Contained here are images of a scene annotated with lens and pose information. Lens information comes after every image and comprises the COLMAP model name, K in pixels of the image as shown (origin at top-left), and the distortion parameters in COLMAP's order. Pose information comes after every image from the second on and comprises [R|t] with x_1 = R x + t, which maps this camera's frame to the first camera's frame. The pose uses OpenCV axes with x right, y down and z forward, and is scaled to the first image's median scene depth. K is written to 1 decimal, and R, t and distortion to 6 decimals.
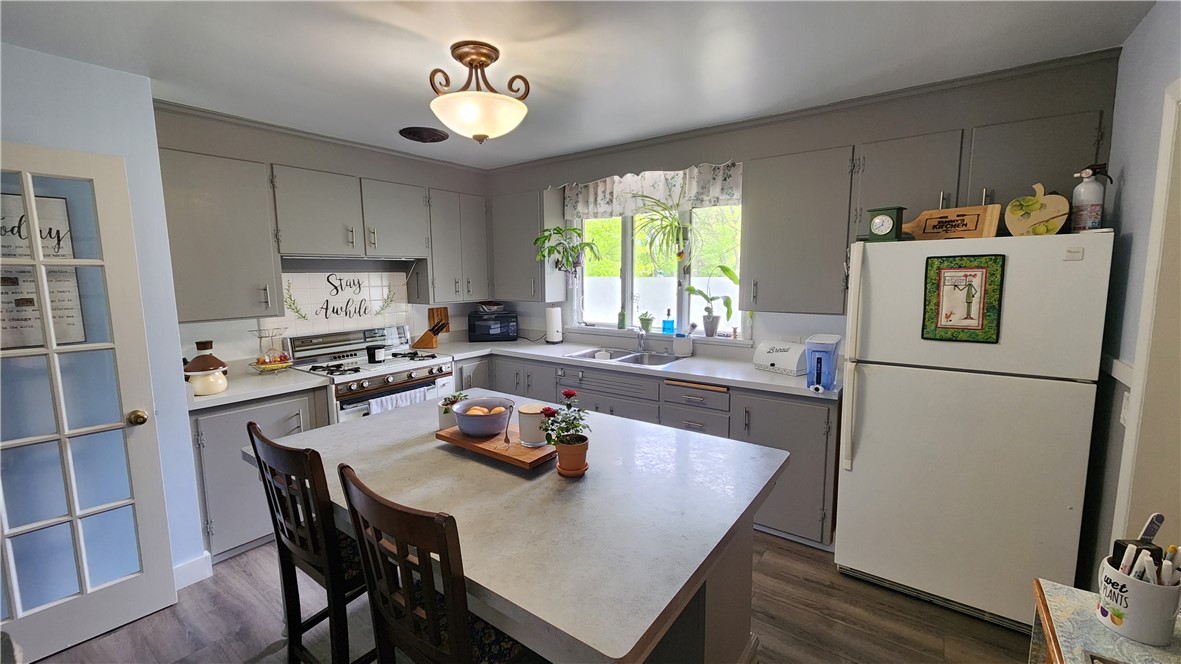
lens RADIAL K [[480.0, 0, 579.0], [0, 480.0, 331.8], [0, 0, 1]] dist [0.003231, -0.000248]
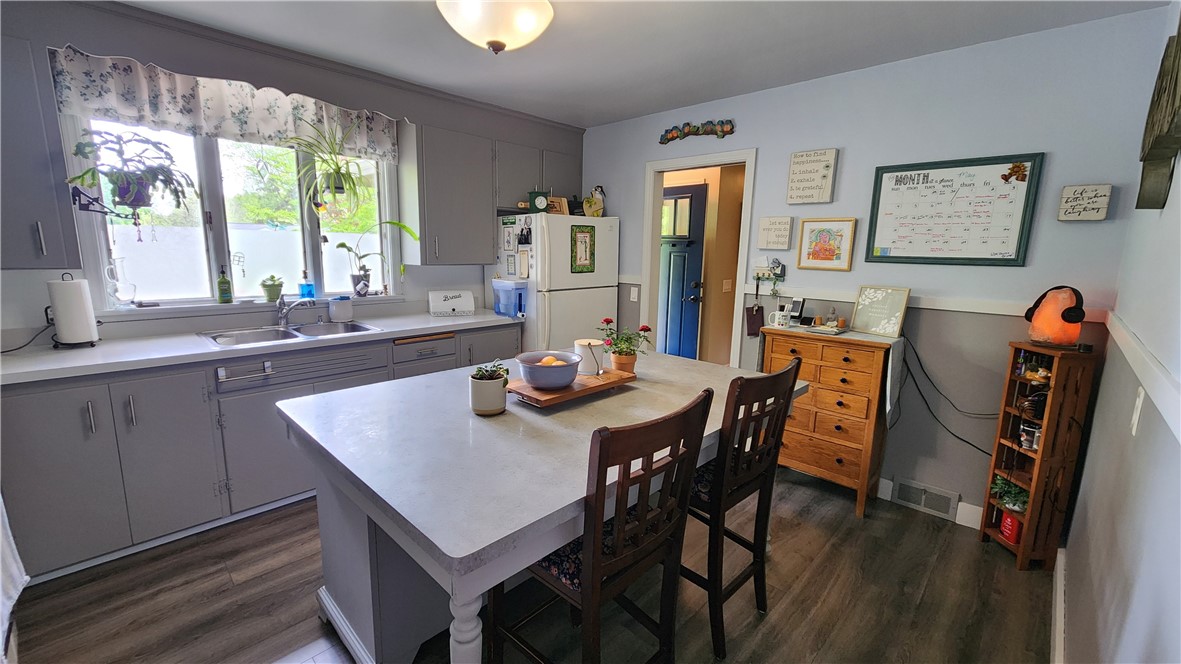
lens RADIAL K [[480.0, 0, 579.0], [0, 480.0, 331.8], [0, 0, 1]] dist [0.003231, -0.000248]
pose [[0.139241, -0.158096, 0.977557, -0.717412], [0.103962, 0.984052, 0.144339, -0.016605], [-0.984786, 0.081531, 0.153456, 0.518344]]
